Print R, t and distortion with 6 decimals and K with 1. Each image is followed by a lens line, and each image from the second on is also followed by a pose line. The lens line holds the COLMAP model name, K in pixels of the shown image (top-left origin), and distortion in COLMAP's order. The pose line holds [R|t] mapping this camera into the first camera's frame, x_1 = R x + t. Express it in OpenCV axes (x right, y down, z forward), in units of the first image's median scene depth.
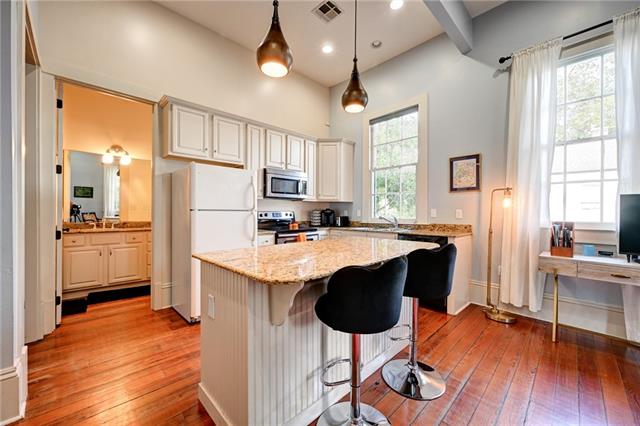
lens RADIAL K [[249.7, 0, 319.6], [0, 249.7, 211.3], [0, 0, 1]] dist [0.001176, 0.000114]
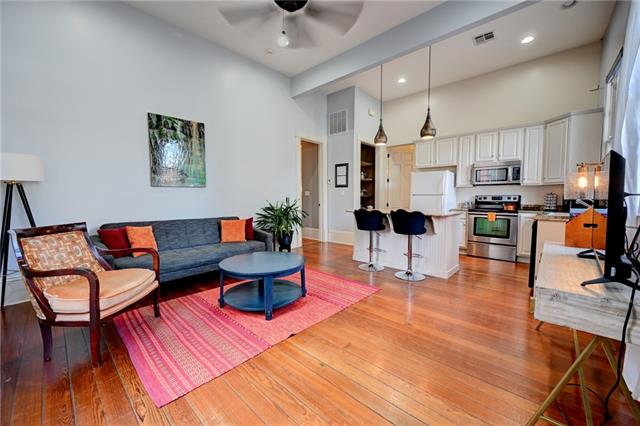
lens RADIAL K [[249.7, 0, 319.6], [0, 249.7, 211.3], [0, 0, 1]] dist [0.001176, 0.000114]
pose [[0.048713, 0.054500, -0.997325, 1.216352], [-0.000709, 0.998512, 0.054530, 0.015306], [0.998813, -0.001950, 0.048680, 0.082493]]
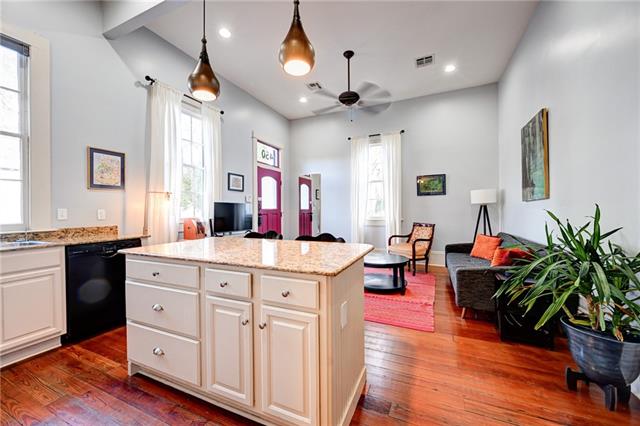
lens RADIAL K [[249.7, 0, 319.6], [0, 249.7, 211.3], [0, 0, 1]] dist [0.001176, 0.000114]
pose [[-0.369476, -0.004165, 0.929231, -0.541927], [0.005597, 0.999962, 0.006707, -0.002081], [-0.929223, 0.007679, -0.369439, 0.615529]]
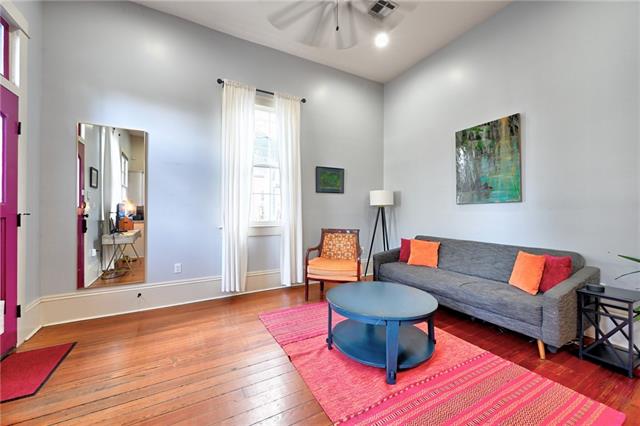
lens RADIAL K [[249.7, 0, 319.6], [0, 249.7, 211.3], [0, 0, 1]] dist [0.001176, 0.000114]
pose [[-0.962546, -0.007973, 0.271000, 0.394408], [-0.007739, 0.999968, 0.001931, 0.000771], [-0.271007, -0.000239, -0.962577, 0.598220]]
